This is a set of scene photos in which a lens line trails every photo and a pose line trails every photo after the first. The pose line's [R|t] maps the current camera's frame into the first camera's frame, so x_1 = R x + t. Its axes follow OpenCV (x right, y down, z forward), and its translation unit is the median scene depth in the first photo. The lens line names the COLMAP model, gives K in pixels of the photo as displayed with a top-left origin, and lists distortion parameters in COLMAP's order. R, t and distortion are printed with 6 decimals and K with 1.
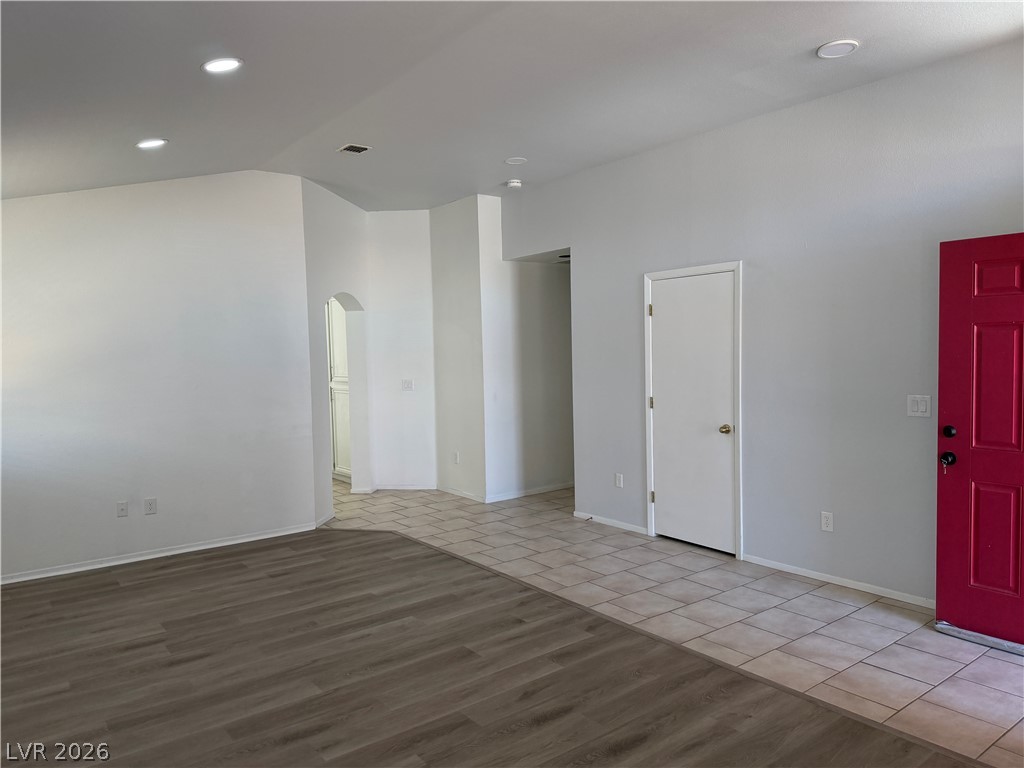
lens RADIAL K [[718.1, 0, 512.0], [0, 718.1, 384.0], [0, 0, 1]] dist [0.083749, -0.127251]
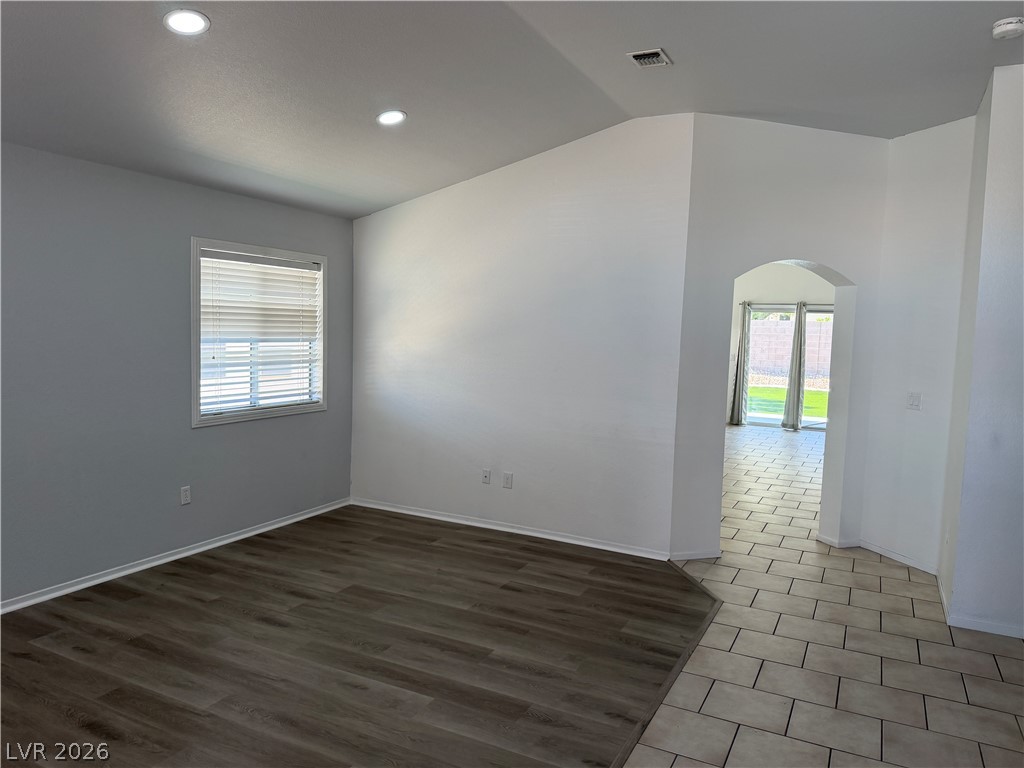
lens RADIAL K [[720.7, 0, 509.0], [0, 720.7, 388.1], [0, 0, 1]] dist [0.091029, -0.135547]
pose [[0.429274, 0.116791, -0.895591, 0.484005], [-0.088595, 0.992267, 0.086933, -0.059427], [0.898819, 0.042026, 0.436301, 0.677562]]
